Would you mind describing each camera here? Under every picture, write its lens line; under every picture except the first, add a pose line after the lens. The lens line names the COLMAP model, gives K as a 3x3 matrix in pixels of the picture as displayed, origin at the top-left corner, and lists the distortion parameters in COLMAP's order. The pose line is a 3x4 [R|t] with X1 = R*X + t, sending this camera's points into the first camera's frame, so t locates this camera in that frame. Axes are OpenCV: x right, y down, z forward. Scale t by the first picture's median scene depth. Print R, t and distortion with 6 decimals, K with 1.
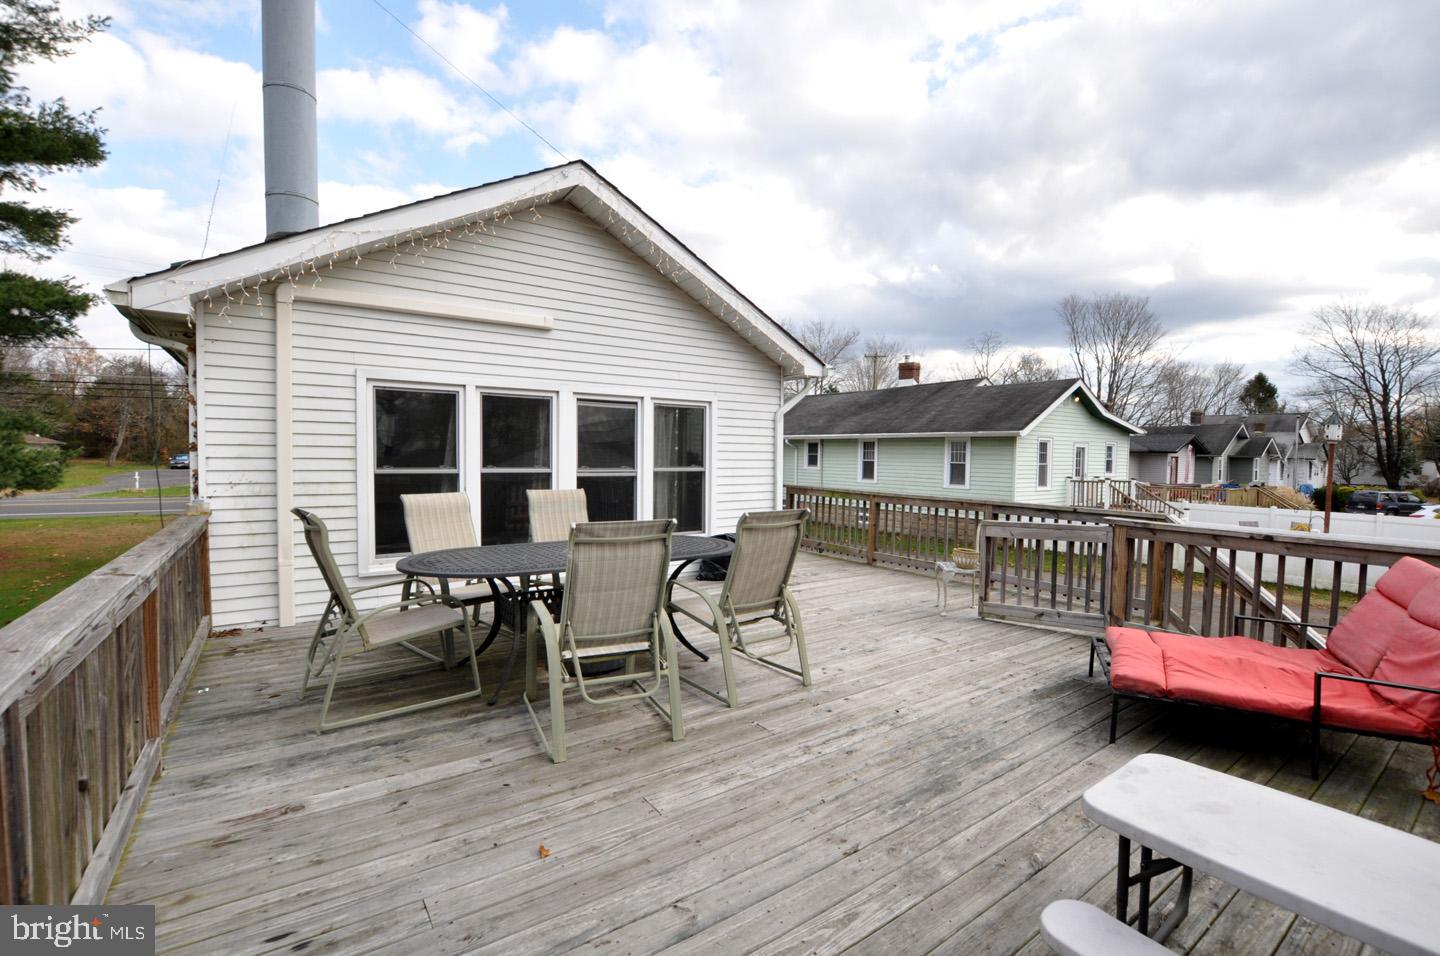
lens RADIAL K [[632.1, 0, 722.0], [0, 632.1, 481.3], [0, 0, 1]] dist [-0.030094, 0.005026]
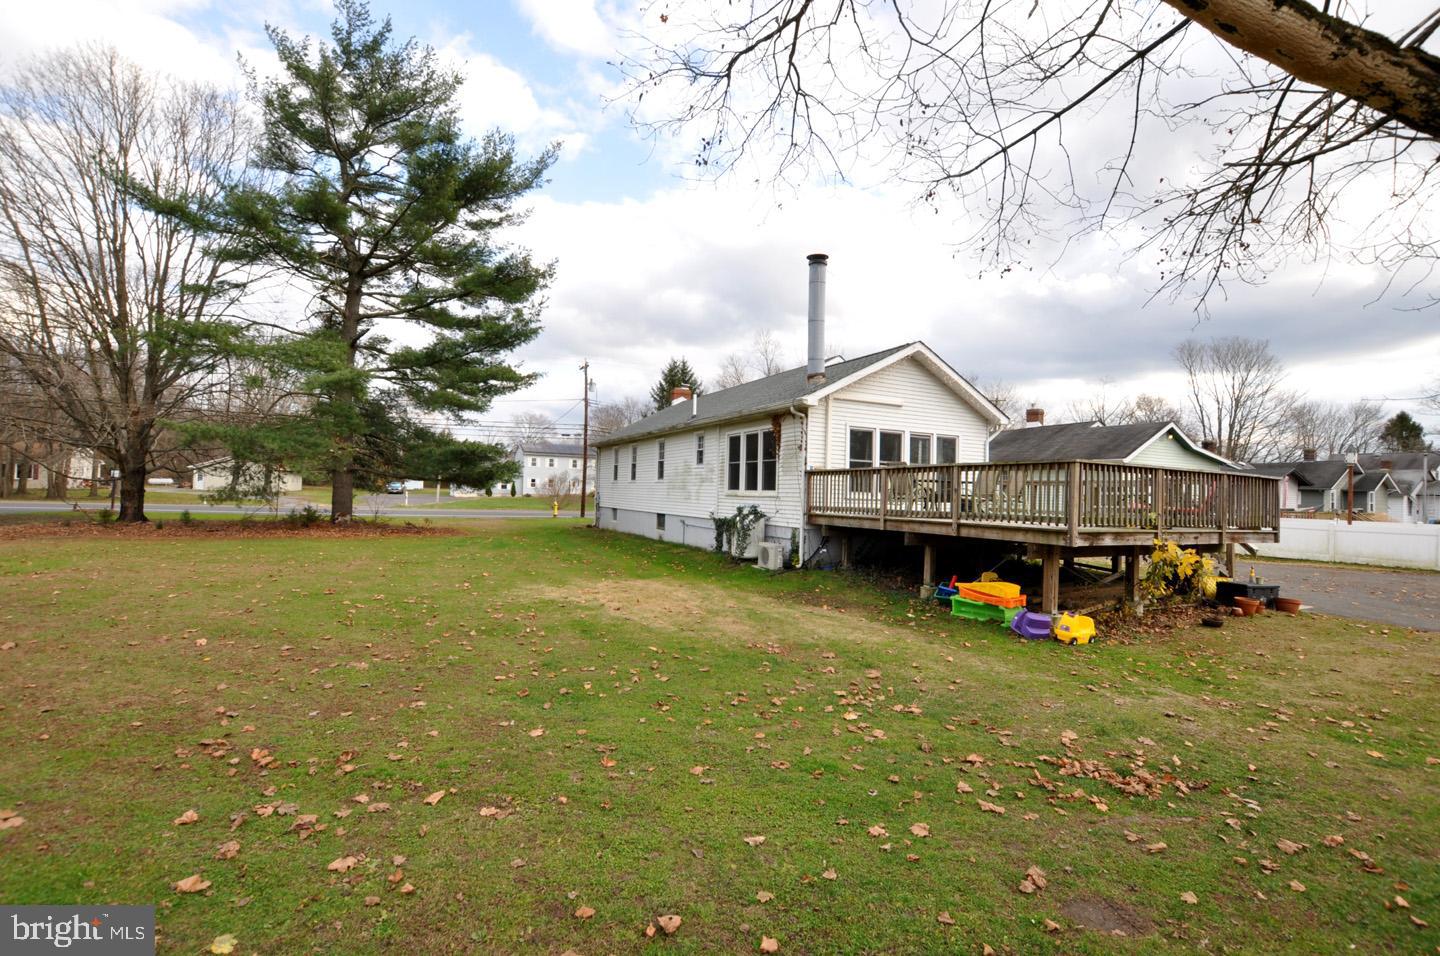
lens RADIAL K [[632.1, 0, 722.0], [0, 632.1, 481.3], [0, 0, 1]] dist [-0.030094, 0.005026]
pose [[0.988040, 0.009741, -0.153889, -0.104814], [-0.019526, 0.997872, -0.062203, 0.039384], [0.152955, 0.064464, 0.986128, -0.271875]]
